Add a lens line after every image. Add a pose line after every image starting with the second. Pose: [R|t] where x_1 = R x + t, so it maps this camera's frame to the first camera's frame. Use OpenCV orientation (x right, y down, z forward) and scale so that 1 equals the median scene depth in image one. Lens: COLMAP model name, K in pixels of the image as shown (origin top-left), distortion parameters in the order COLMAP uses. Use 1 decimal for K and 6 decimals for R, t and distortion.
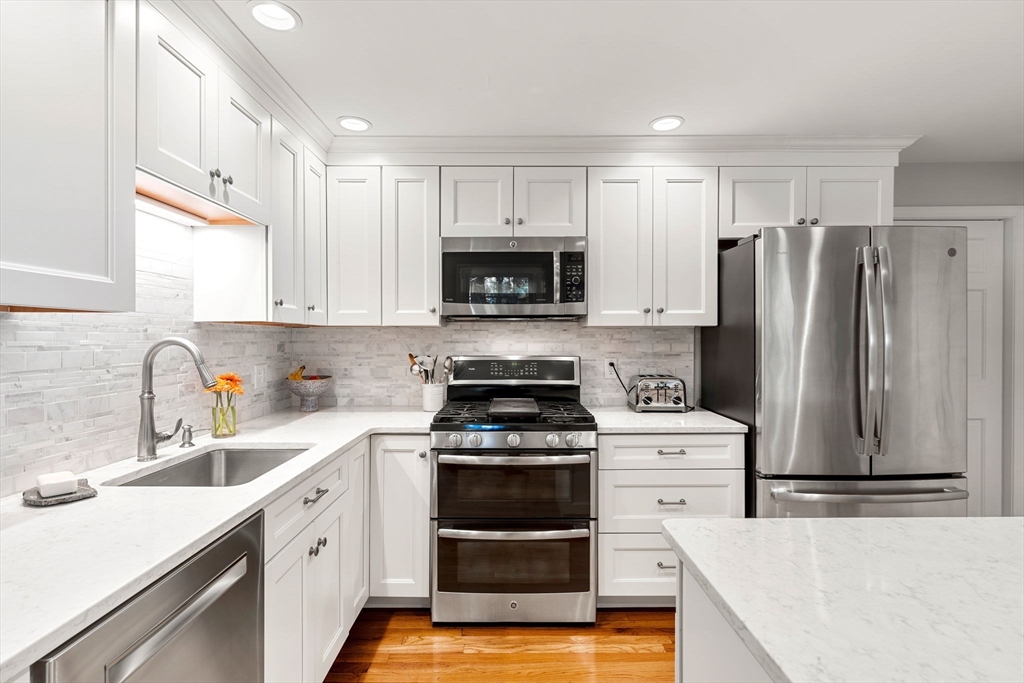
lens RADIAL K [[499.3, 0, 512.1], [0, 499.3, 342.8], [0, 0, 1]] dist [0.005722, 0.000663]
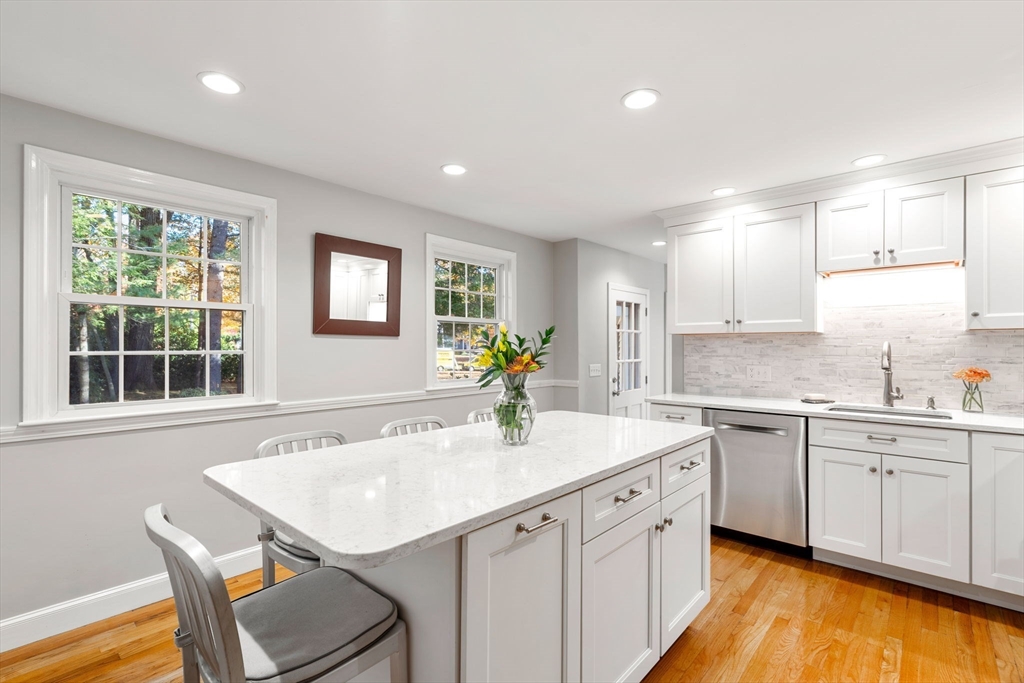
lens RADIAL K [[471.0, 0, 514.8], [0, 471.0, 342.2], [0, 0, 1]] dist [-0.004105, 0.000484]
pose [[-0.654878, -0.002203, -0.755732, 1.018686], [-0.006598, 0.999974, 0.002803, -0.002900], [0.755706, 0.006821, -0.654875, 0.730102]]
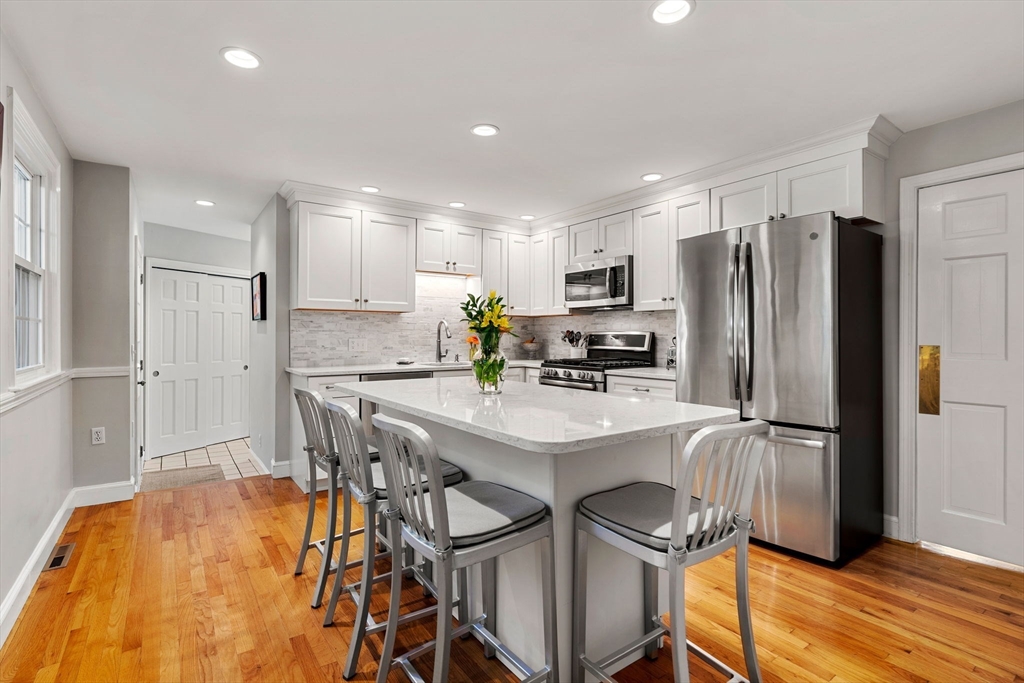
lens RADIAL K [[471.0, 0, 511.9], [0, 471.0, 335.7], [0, 0, 1]] dist [-0.004105, 0.000484]
pose [[0.585194, 0.003863, -0.810884, 1.168345], [-0.011533, 0.999927, -0.003560, 0.055244], [0.810812, 0.011435, 0.585195, -0.176257]]
